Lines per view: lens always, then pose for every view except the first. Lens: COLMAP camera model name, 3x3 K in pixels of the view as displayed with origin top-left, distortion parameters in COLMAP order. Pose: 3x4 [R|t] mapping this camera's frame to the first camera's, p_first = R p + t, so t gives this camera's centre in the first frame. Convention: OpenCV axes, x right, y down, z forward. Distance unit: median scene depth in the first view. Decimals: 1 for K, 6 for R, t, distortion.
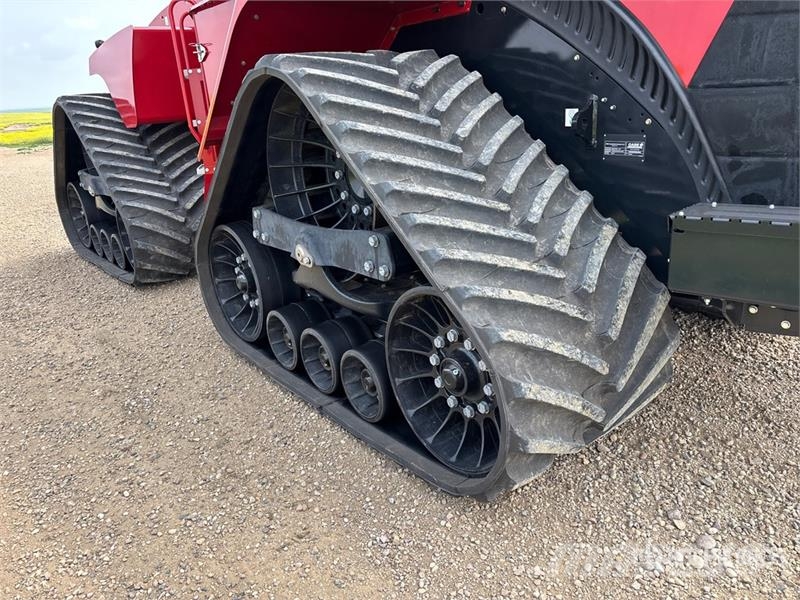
lens RADIAL K [[595.8, 0, 400.0], [0, 595.8, 300.0], [0, 0, 1]] dist [0.012902, 0.000192]
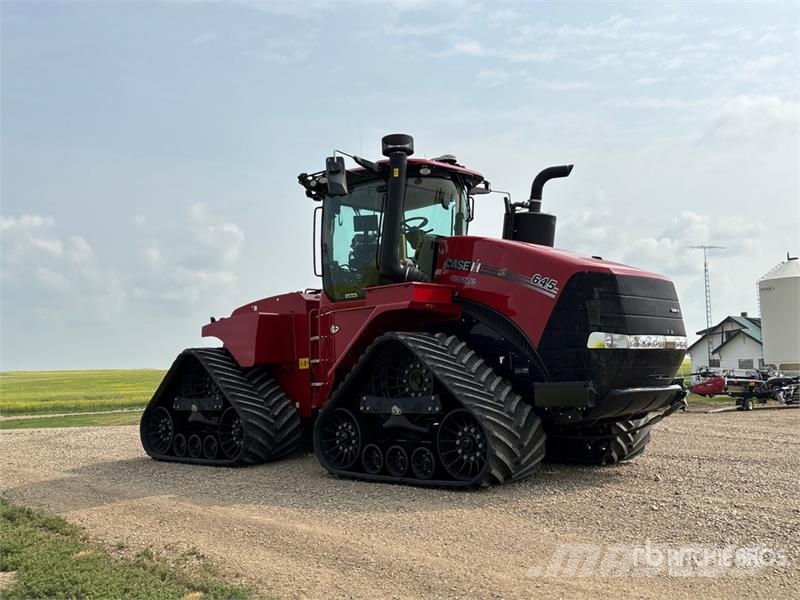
lens RADIAL K [[648.9, 0, 400.0], [0, 648.9, 300.0], [0, 0, 1]] dist [-0.022252, 0.001630]
pose [[0.991852, 0.056372, 0.114244, -0.555584], [-0.001579, 0.902139, -0.431444, 0.765962], [-0.127385, 0.427748, 0.894877, -1.790725]]
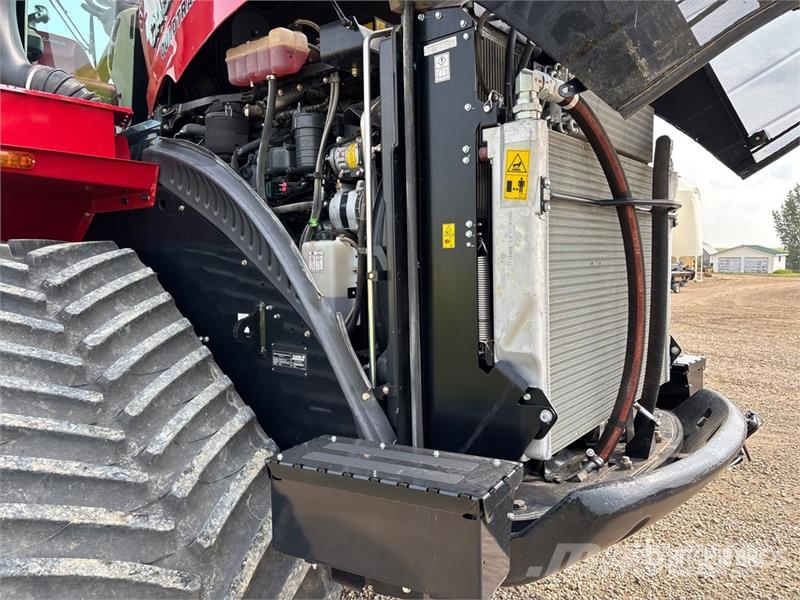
lens RADIAL K [[595.8, 0, 400.0], [0, 595.8, 300.0], [0, 0, 1]] dist [0.012902, 0.000192]
pose [[0.963786, 0.037775, 0.263986, 0.308345], [0.036078, 0.962345, -0.269426, -0.094433], [-0.264224, 0.269194, 0.926132, 0.090051]]
